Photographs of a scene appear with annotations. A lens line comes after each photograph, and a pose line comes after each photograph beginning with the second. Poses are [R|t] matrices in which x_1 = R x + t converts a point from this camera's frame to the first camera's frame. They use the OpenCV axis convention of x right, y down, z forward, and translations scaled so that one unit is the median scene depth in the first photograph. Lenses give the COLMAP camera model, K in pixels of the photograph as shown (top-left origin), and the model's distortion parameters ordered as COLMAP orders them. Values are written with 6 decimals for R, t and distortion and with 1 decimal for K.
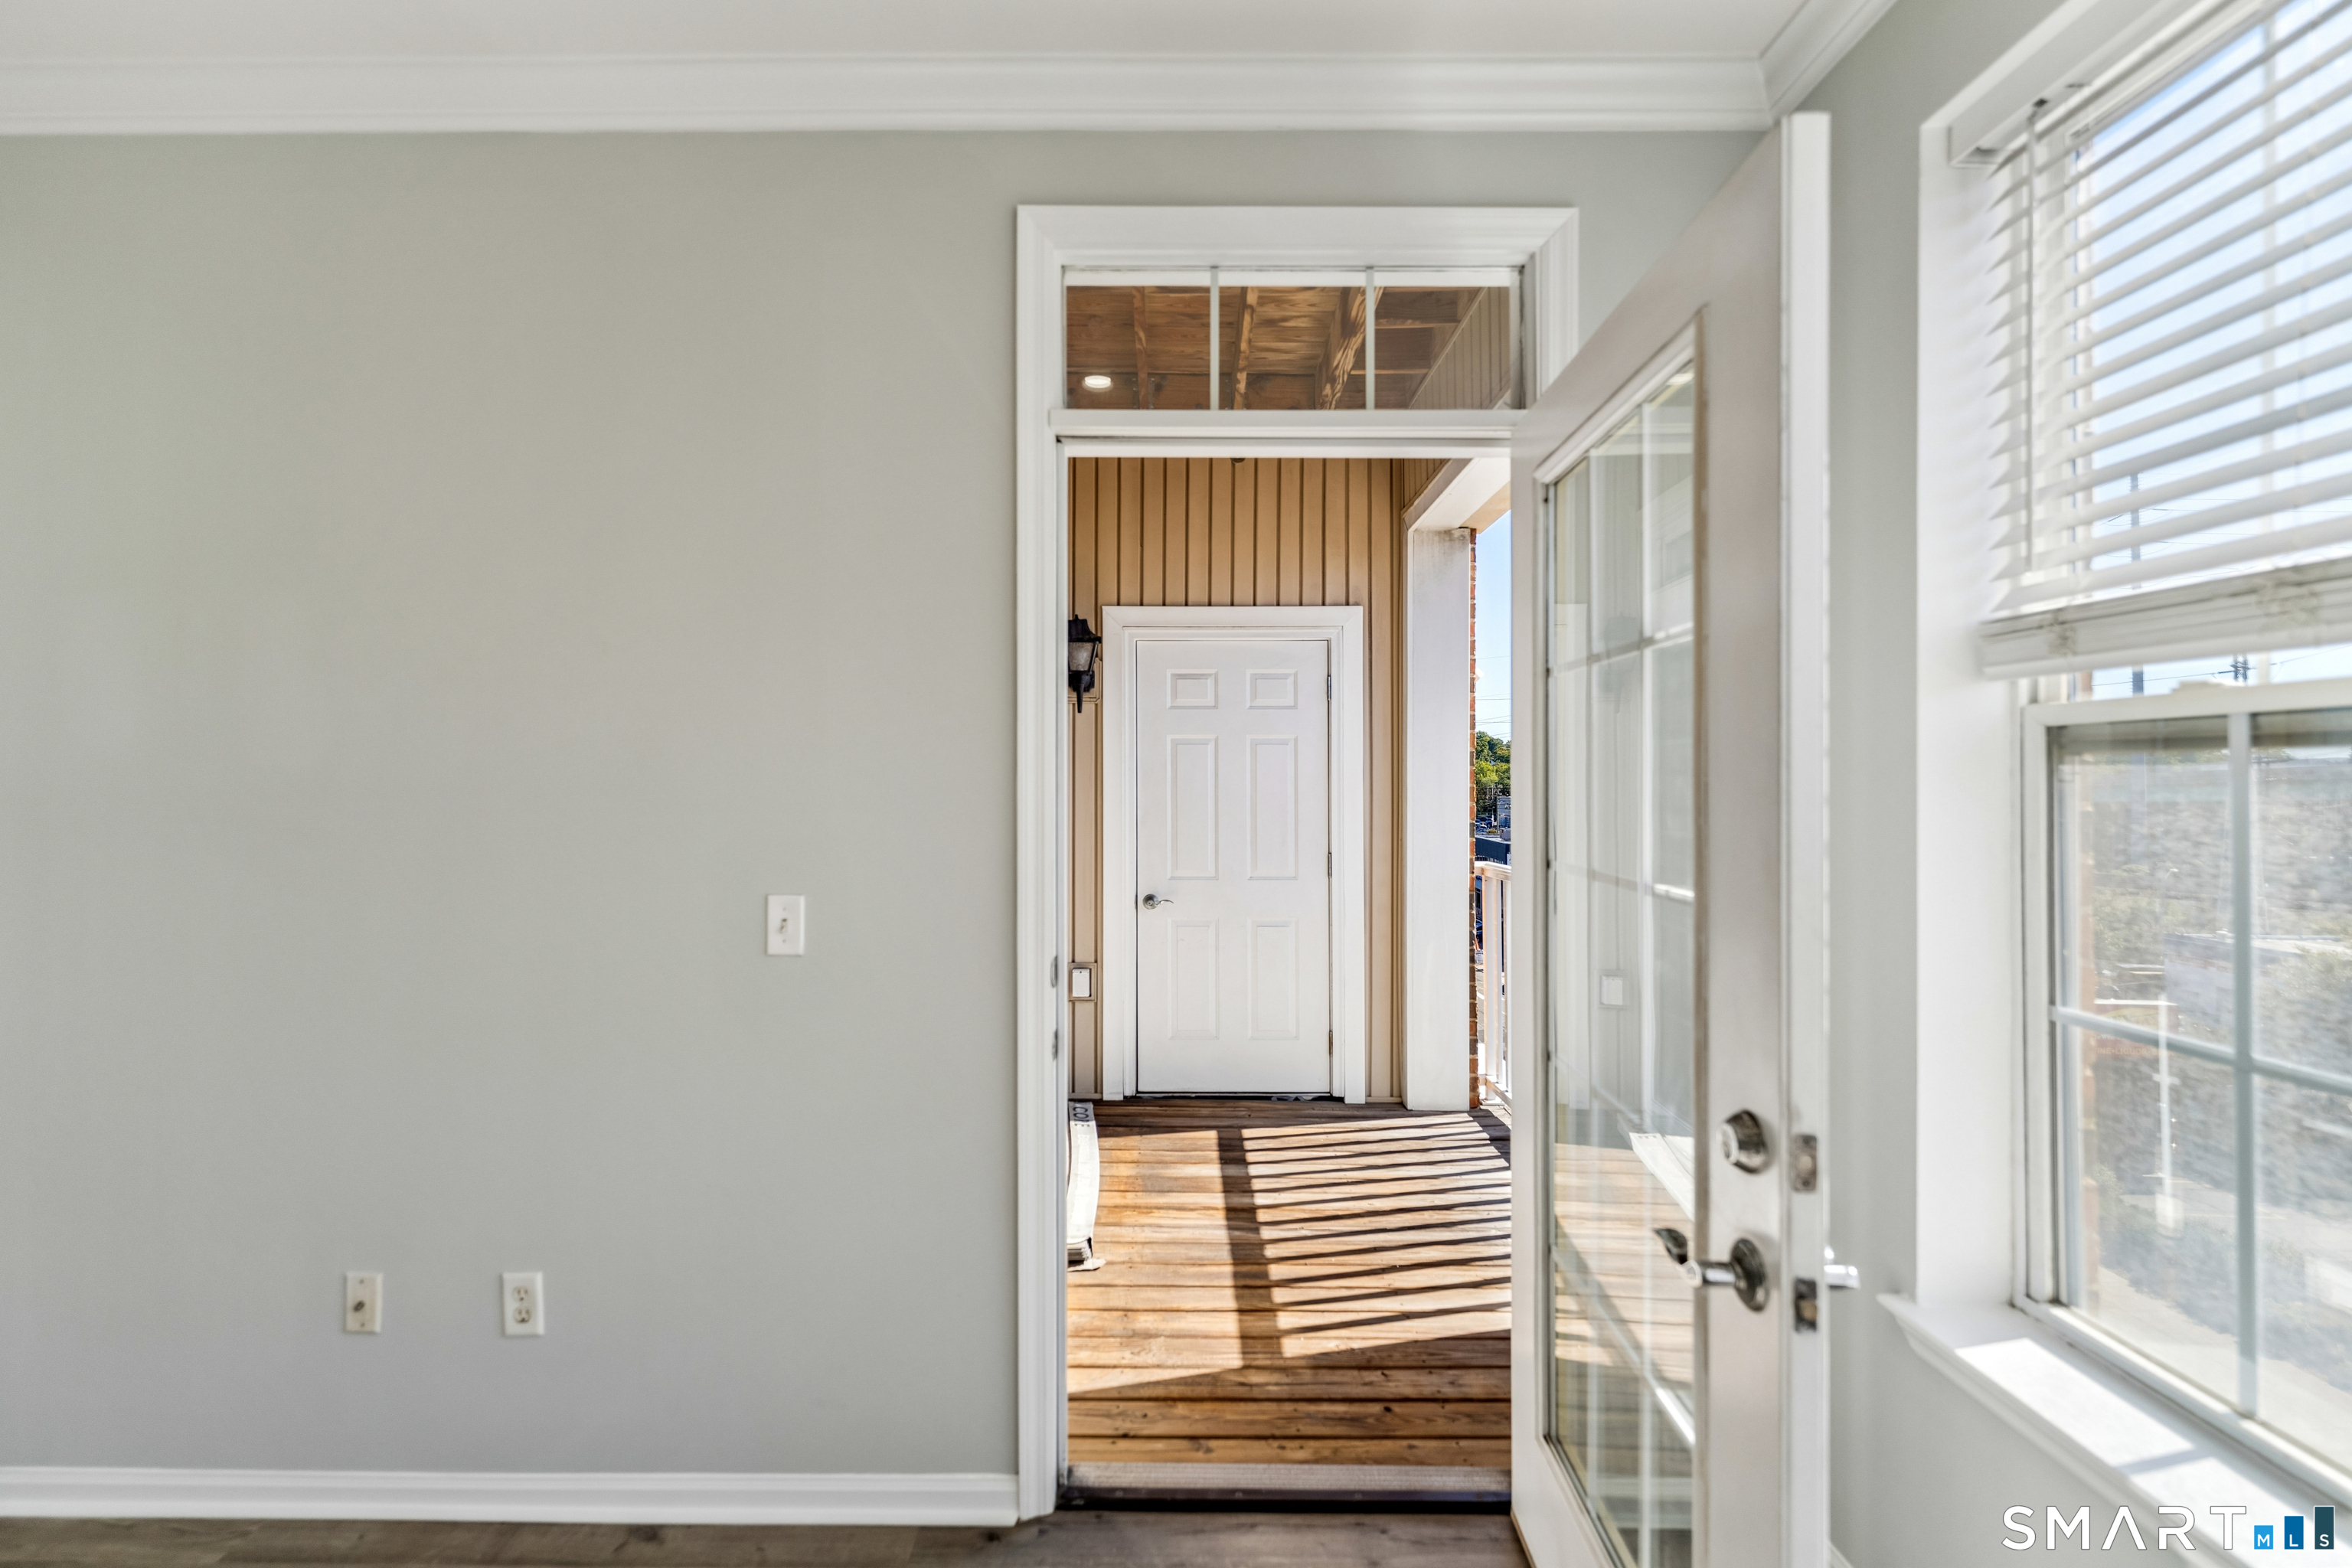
lens RADIAL K [[970.7, 0, 1168.0], [0, 970.7, 776.0], [0, 0, 1]] dist [-0.003316, 0.000311]
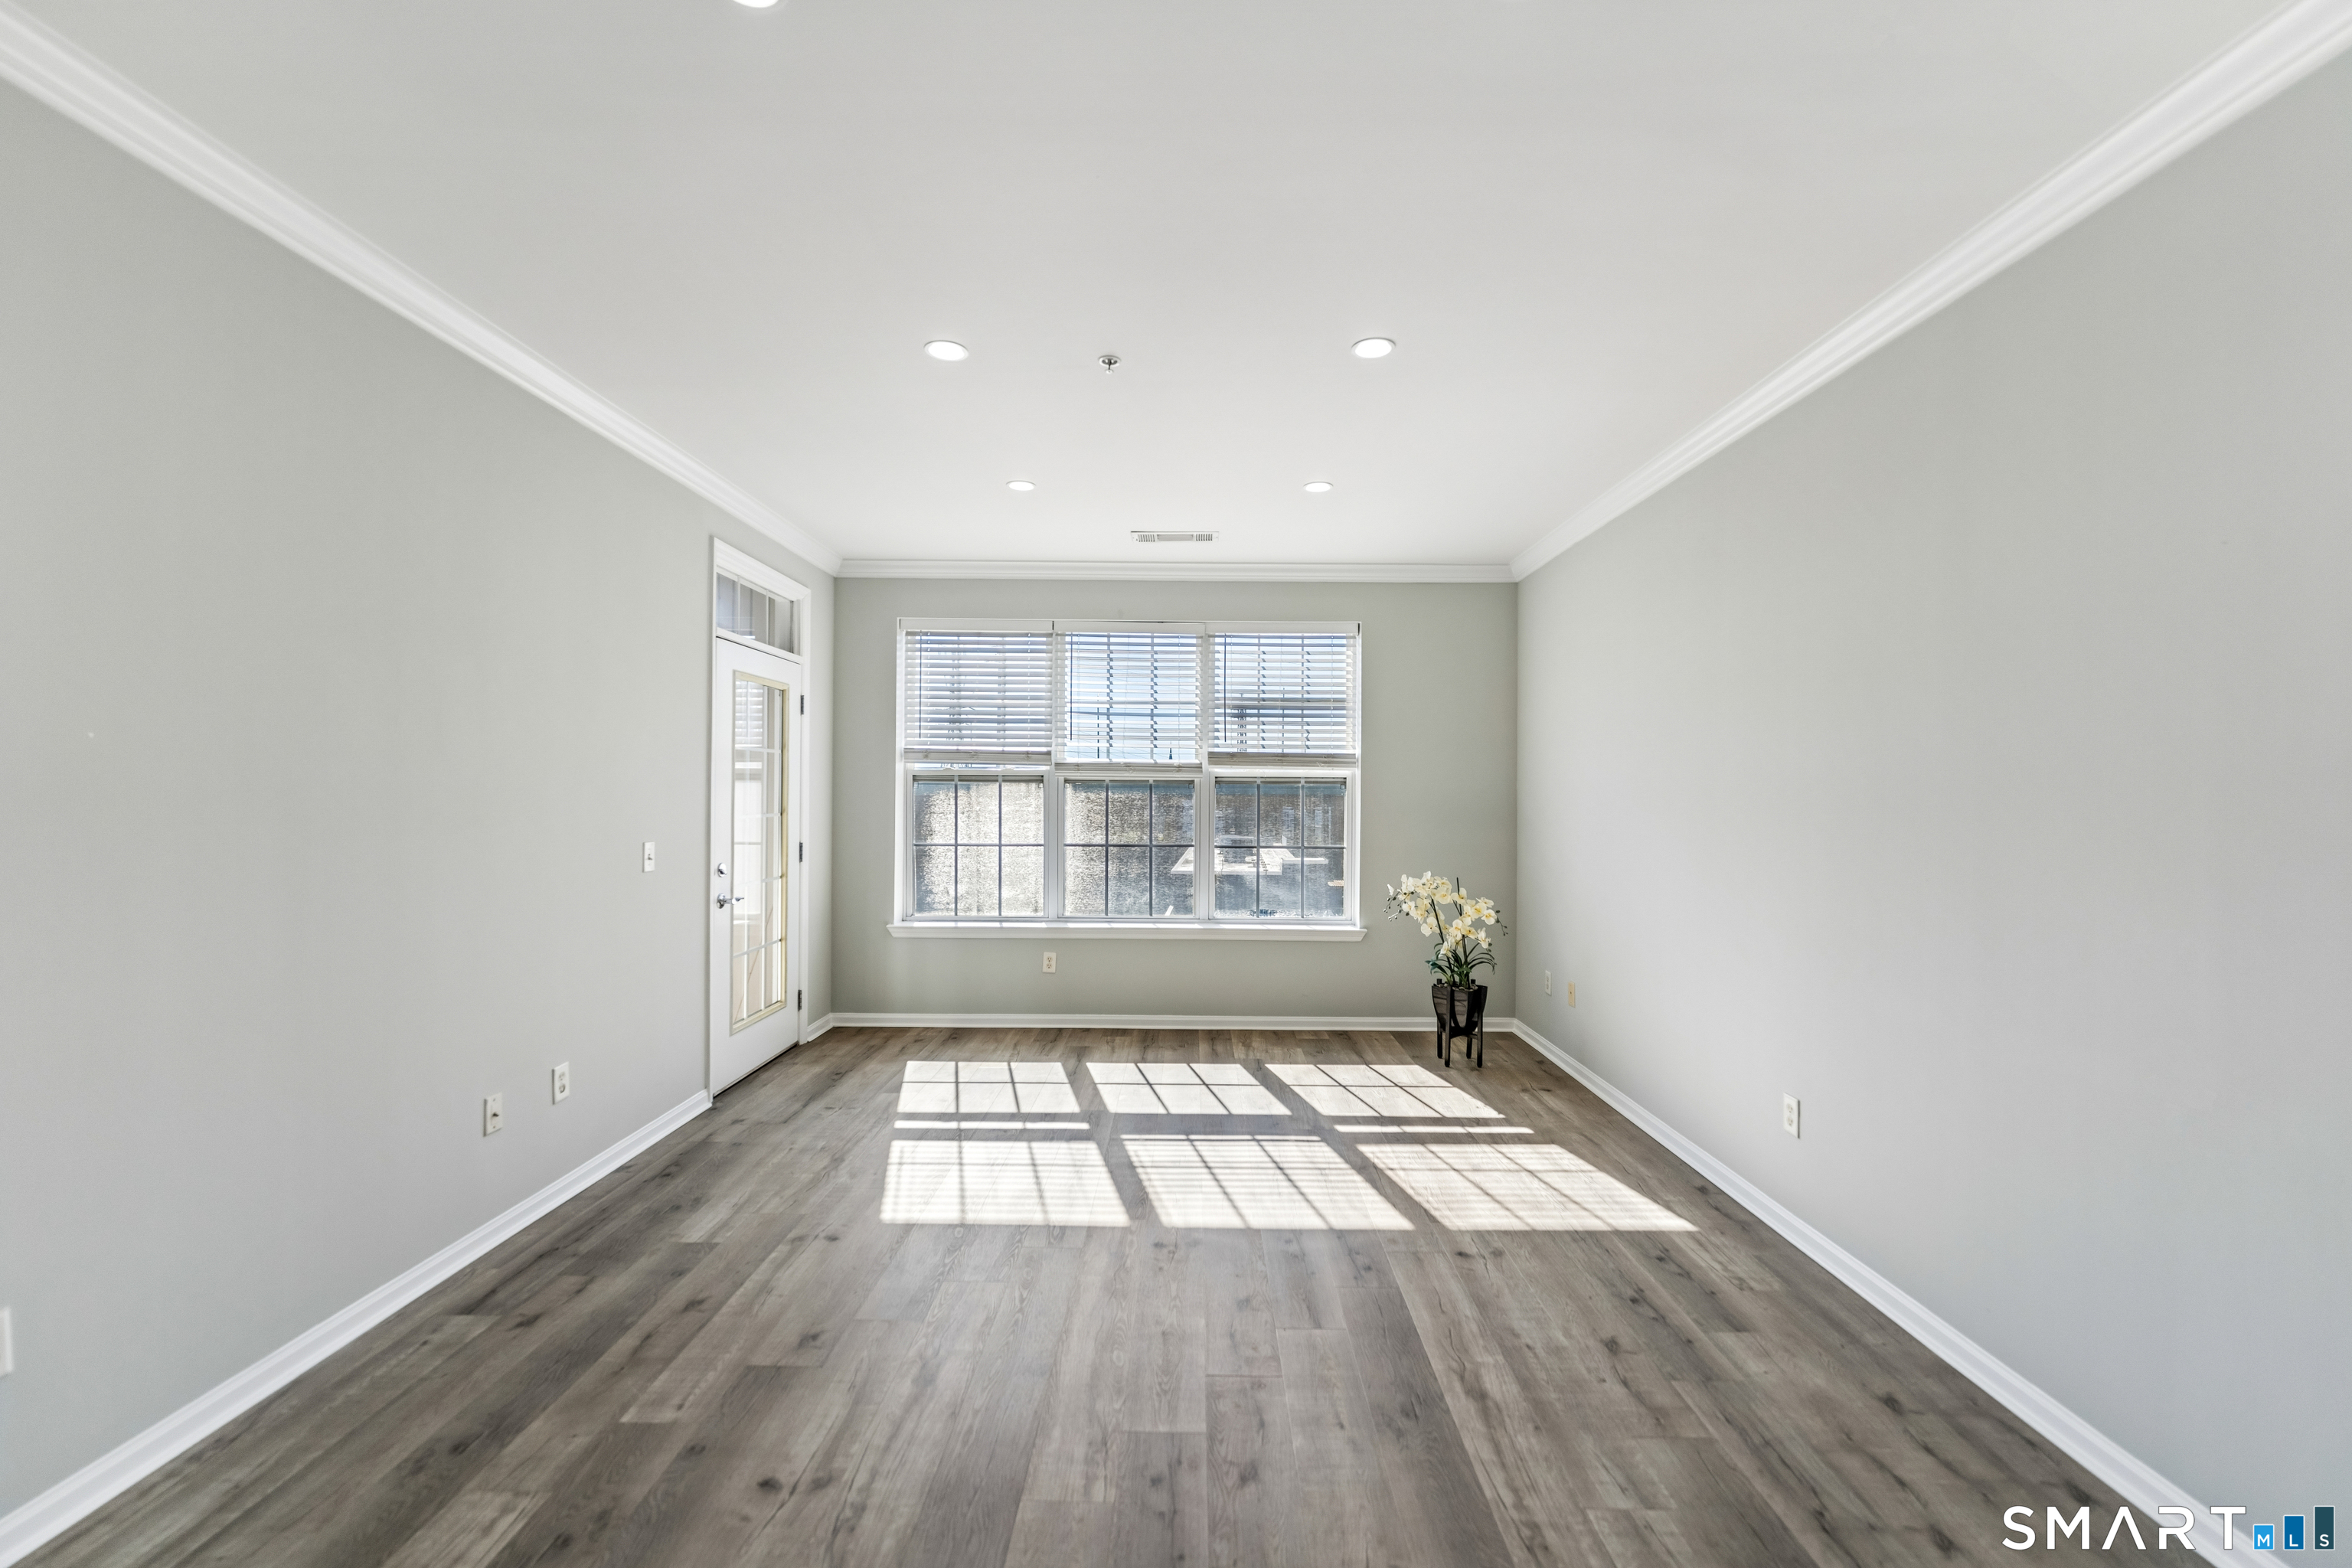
lens RADIAL K [[942.1, 0, 1171.1], [0, 942.1, 779.2], [0, 0, 1]] dist [-0.003649, -0.000164]
pose [[0.016553, 0.012879, 0.999780, -2.366627], [-0.011022, 0.999859, -0.012697, 0.003826], [-0.999802, -0.010809, 0.016693, -0.131286]]
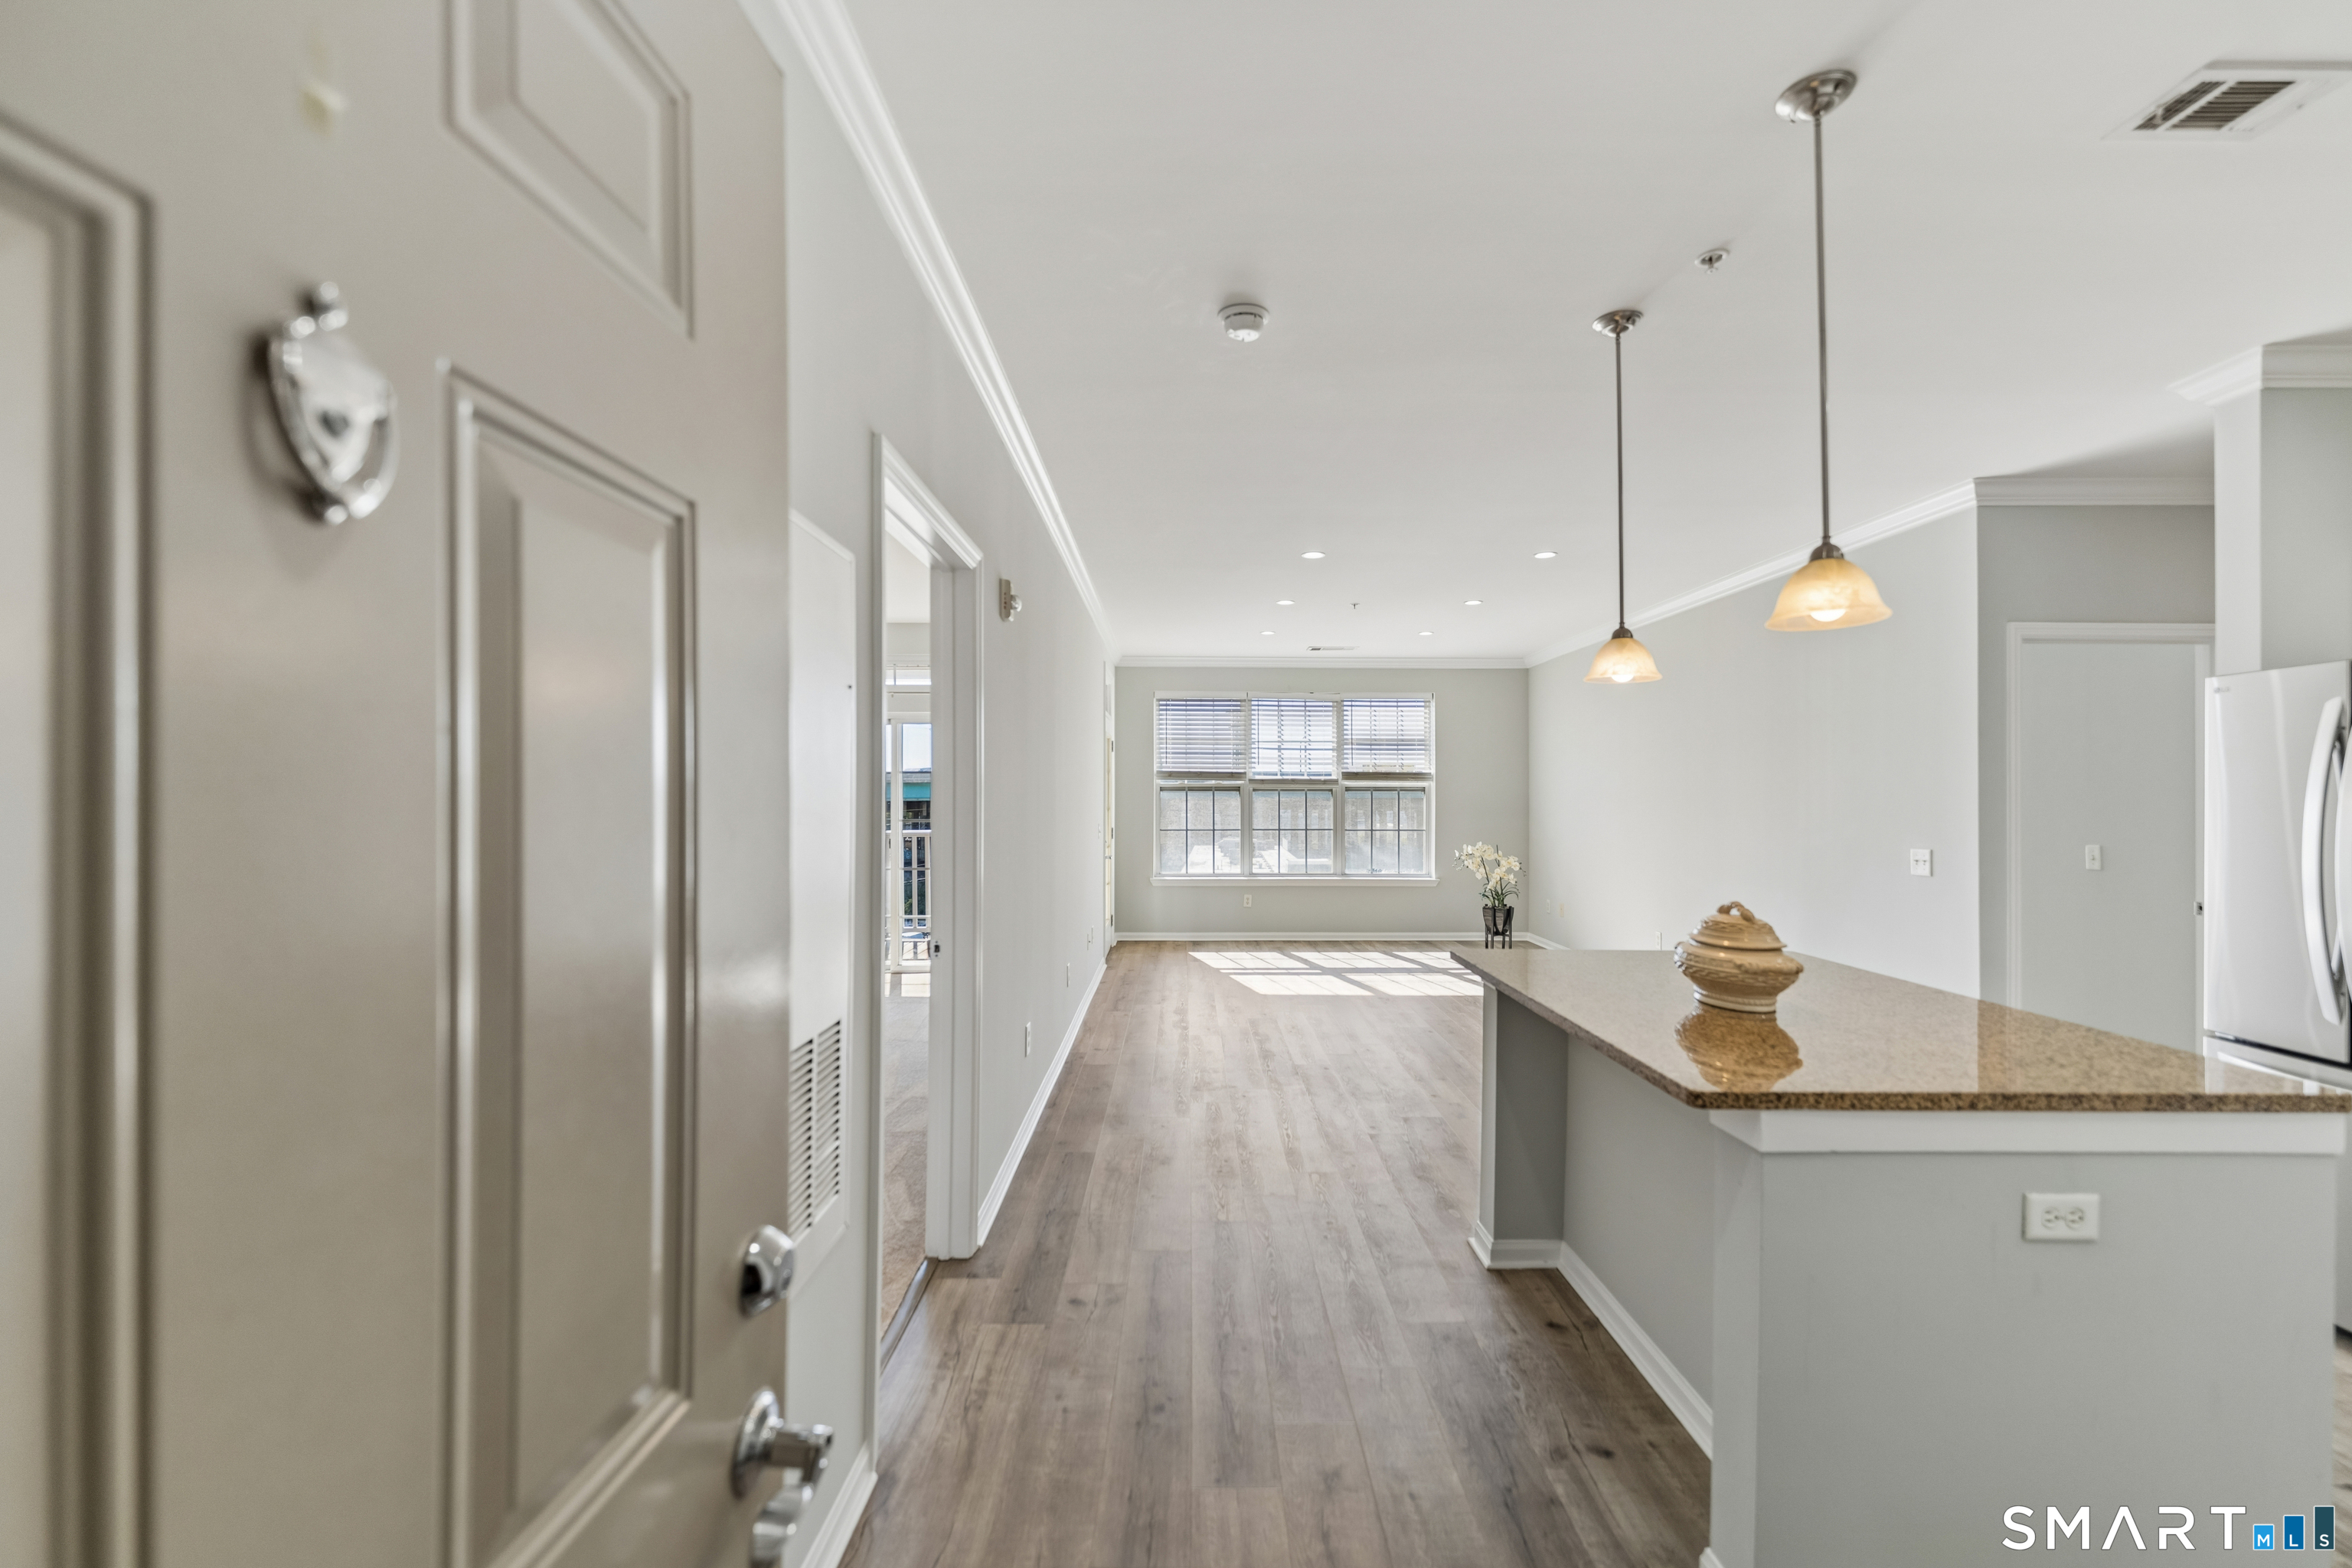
lens RADIAL K [[970.7, 0, 1181.2], [0, 970.7, 781.8], [0, 0, 1]] dist [-0.003316, 0.000311]
pose [[-0.003305, 0.014457, 0.999890, -4.452974], [-0.006629, 0.999873, -0.014479, 0.007480], [-0.999973, -0.006676, -0.003209, 0.668252]]
